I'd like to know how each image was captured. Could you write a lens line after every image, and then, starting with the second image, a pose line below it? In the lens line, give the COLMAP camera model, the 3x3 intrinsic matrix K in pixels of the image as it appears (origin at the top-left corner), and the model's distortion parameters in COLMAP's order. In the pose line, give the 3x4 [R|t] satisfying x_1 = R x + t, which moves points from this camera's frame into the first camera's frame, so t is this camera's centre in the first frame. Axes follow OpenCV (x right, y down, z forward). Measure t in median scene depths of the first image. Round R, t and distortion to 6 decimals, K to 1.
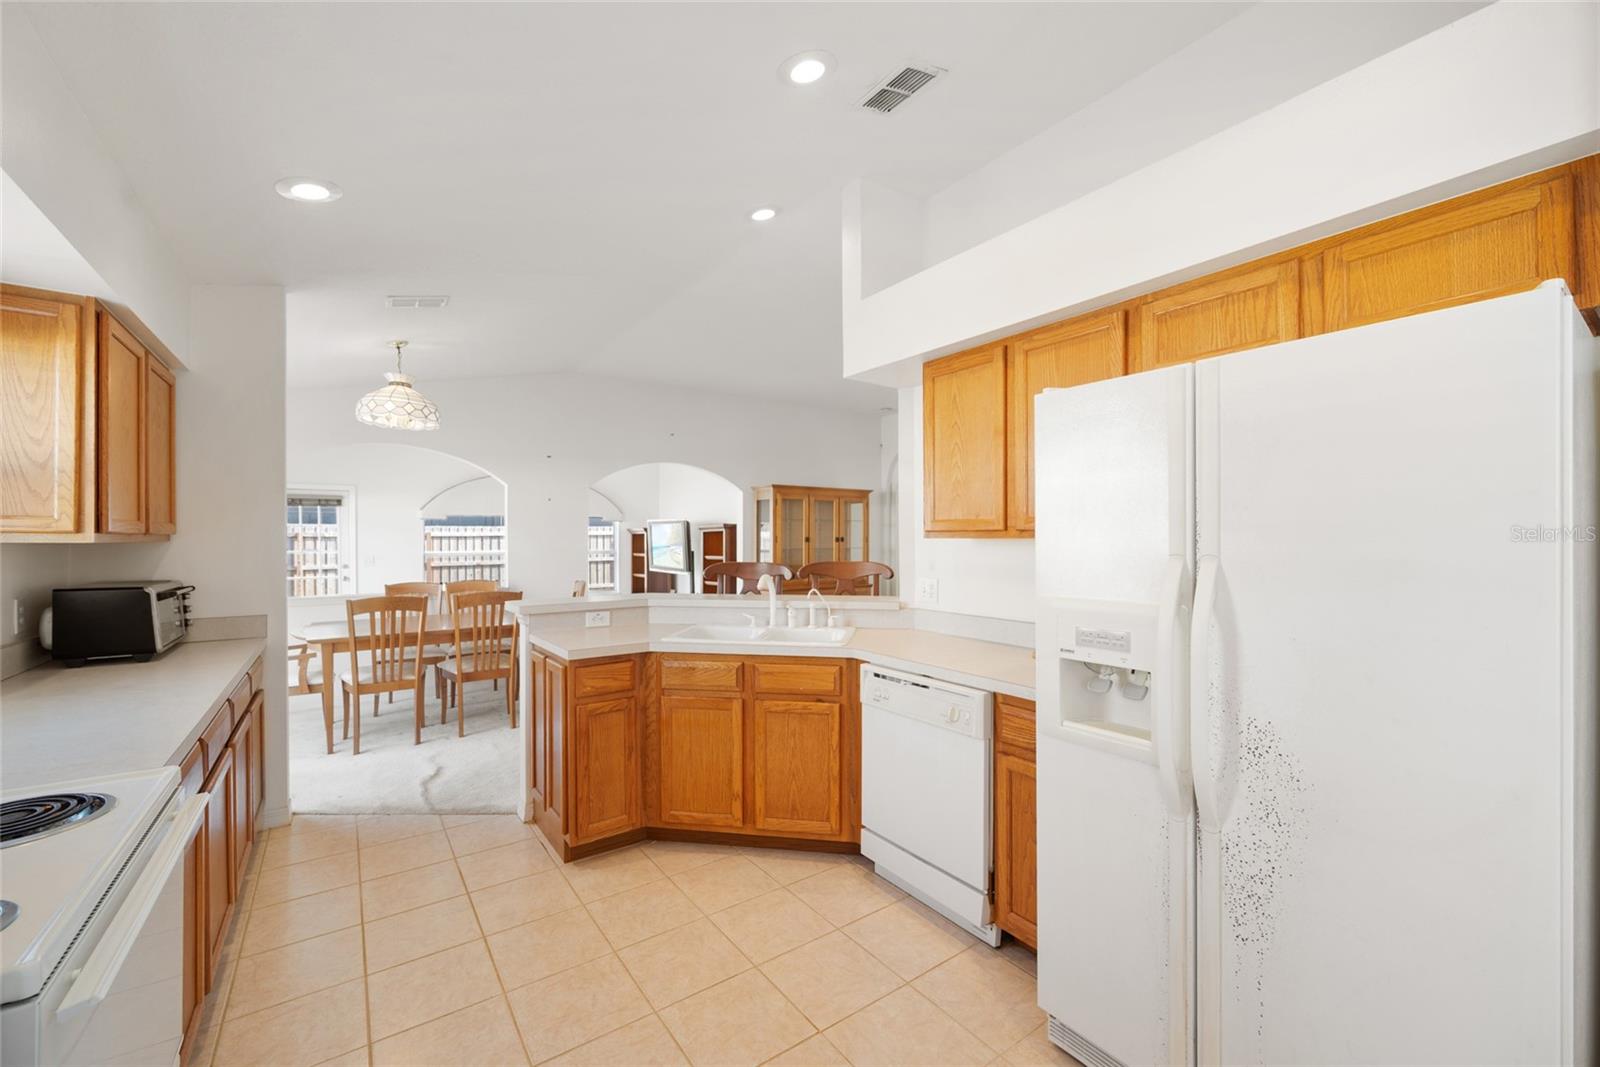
lens RADIAL K [[634.3, 0, 778.7], [0, 634.3, 537.2], [0, 0, 1]] dist [-0.001589, -0.000385]
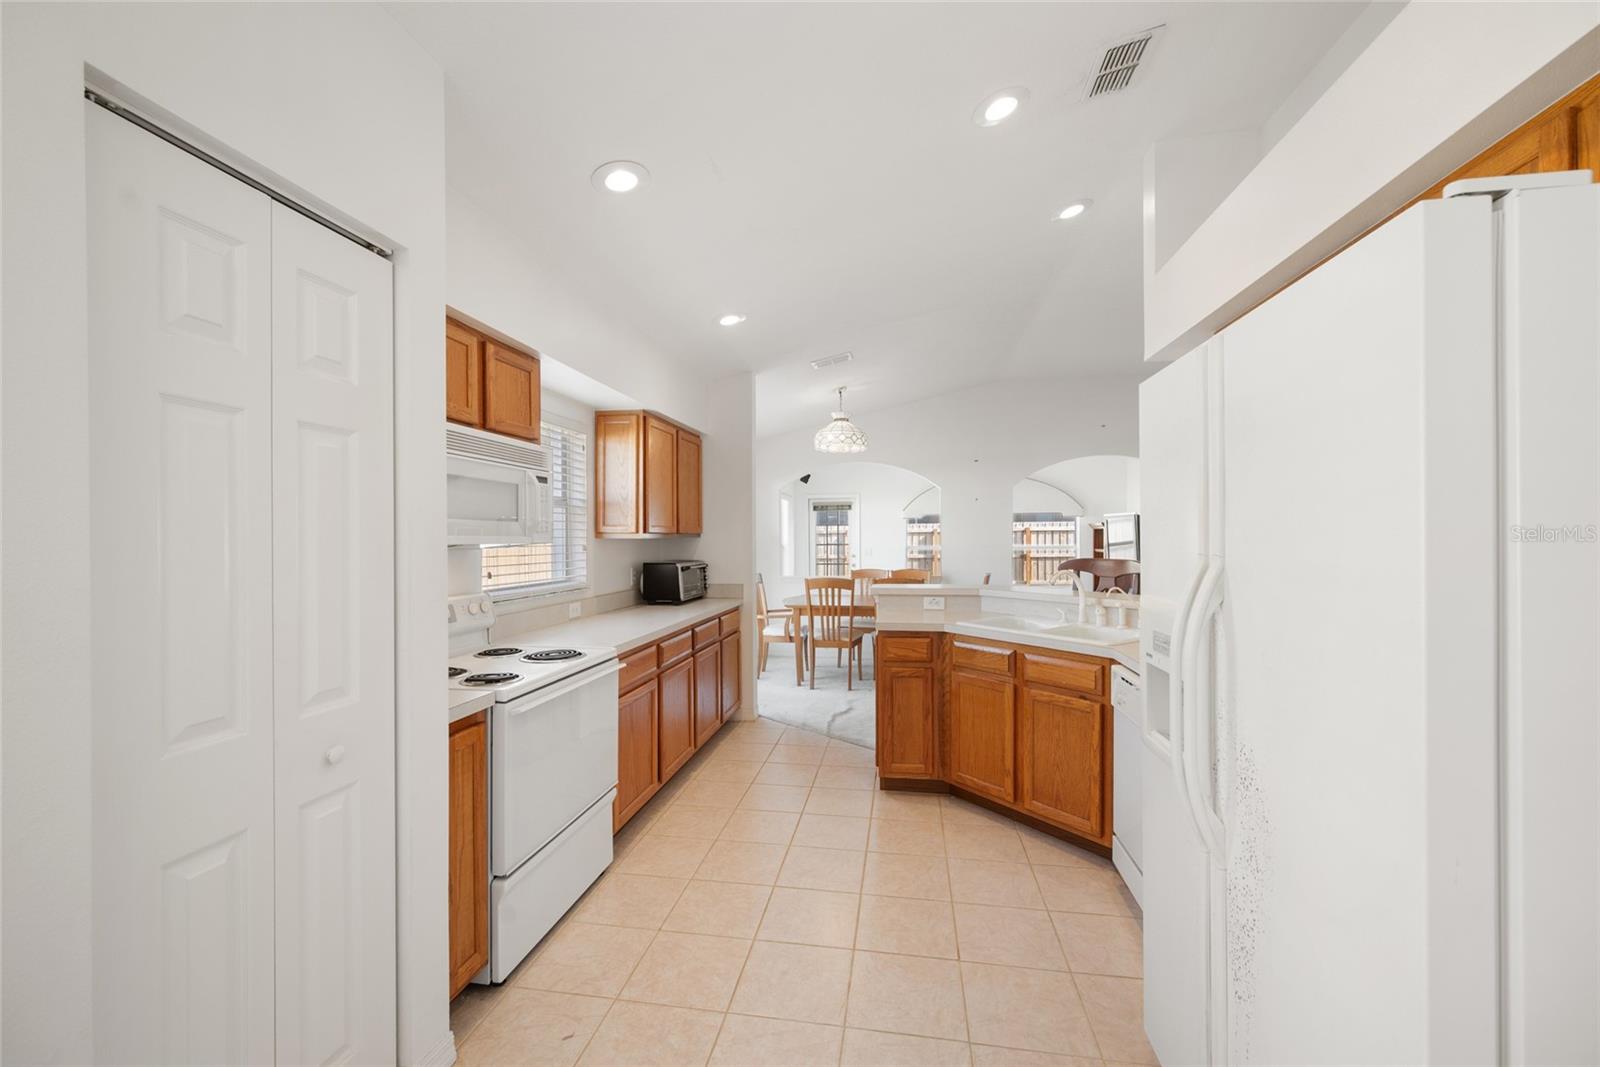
lens RADIAL K [[634.3, 0, 804.2], [0, 634.3, 532.3], [0, 0, 1]] dist [-0.001589, -0.000385]
pose [[0.714603, -0.005367, -0.699510, 0.438870], [0.005402, 0.999983, -0.002155, -0.002249], [0.699510, -0.002239, 0.714620, -0.017447]]
